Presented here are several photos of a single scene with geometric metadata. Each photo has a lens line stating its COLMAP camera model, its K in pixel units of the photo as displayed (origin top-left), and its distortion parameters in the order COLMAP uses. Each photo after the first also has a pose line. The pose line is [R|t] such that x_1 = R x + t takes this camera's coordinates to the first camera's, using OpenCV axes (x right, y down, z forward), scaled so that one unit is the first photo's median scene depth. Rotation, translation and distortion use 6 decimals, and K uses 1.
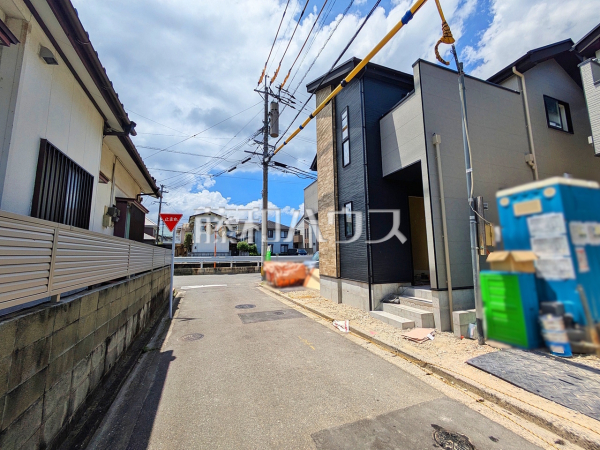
lens RADIAL K [[239.0, 0, 299.0], [0, 239.0, 224.2], [0, 0, 1]] dist [0.000573, 0.000849]
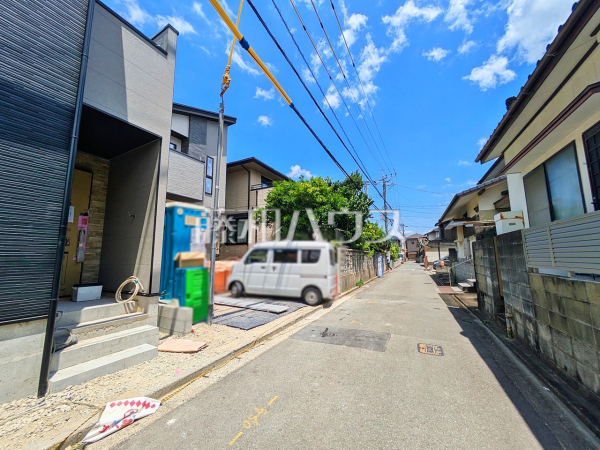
lens RADIAL K [[239.0, 0, 299.0], [0, 239.0, 224.2], [0, 0, 1]] dist [0.000573, 0.000849]
pose [[-0.664105, 0.118965, 0.738114, -0.568273], [-0.080645, 0.970100, -0.228914, 0.257815], [-0.743277, -0.211548, -0.634654, 1.678175]]
